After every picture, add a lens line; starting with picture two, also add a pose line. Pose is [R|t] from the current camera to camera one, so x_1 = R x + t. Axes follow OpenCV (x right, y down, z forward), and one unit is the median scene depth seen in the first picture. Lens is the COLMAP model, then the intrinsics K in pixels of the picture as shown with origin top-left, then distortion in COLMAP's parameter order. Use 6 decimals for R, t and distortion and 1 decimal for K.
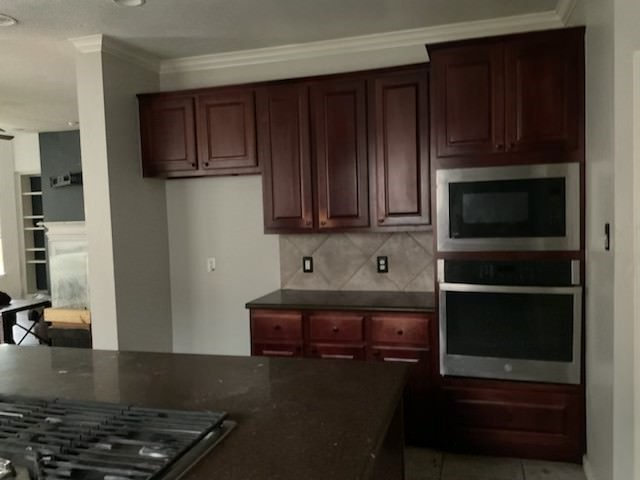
lens RADIAL K [[539.4, 0, 313.9], [0, 539.4, 245.6], [0, 0, 1]] dist [0.060089, -0.074944]
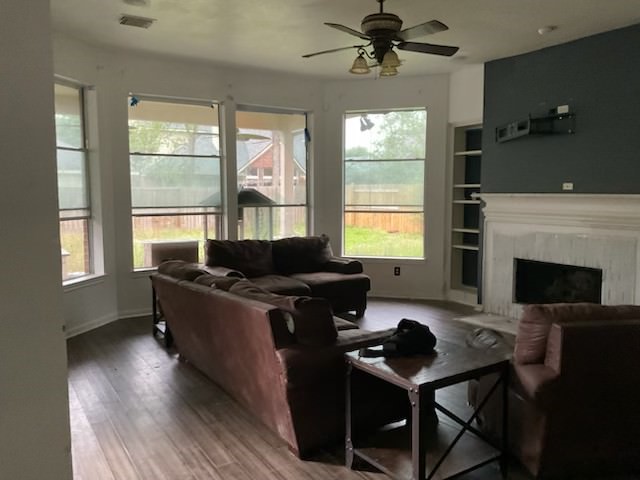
lens RADIAL K [[539.4, 0, 316.5], [0, 539.4, 240.8], [0, 0, 1]] dist [0.060089, -0.074944]
pose [[0.755434, 0.089124, -0.649135, -0.194631], [-0.056048, 0.995864, 0.071503, -0.020116], [0.652823, -0.017634, 0.757305, 0.330022]]
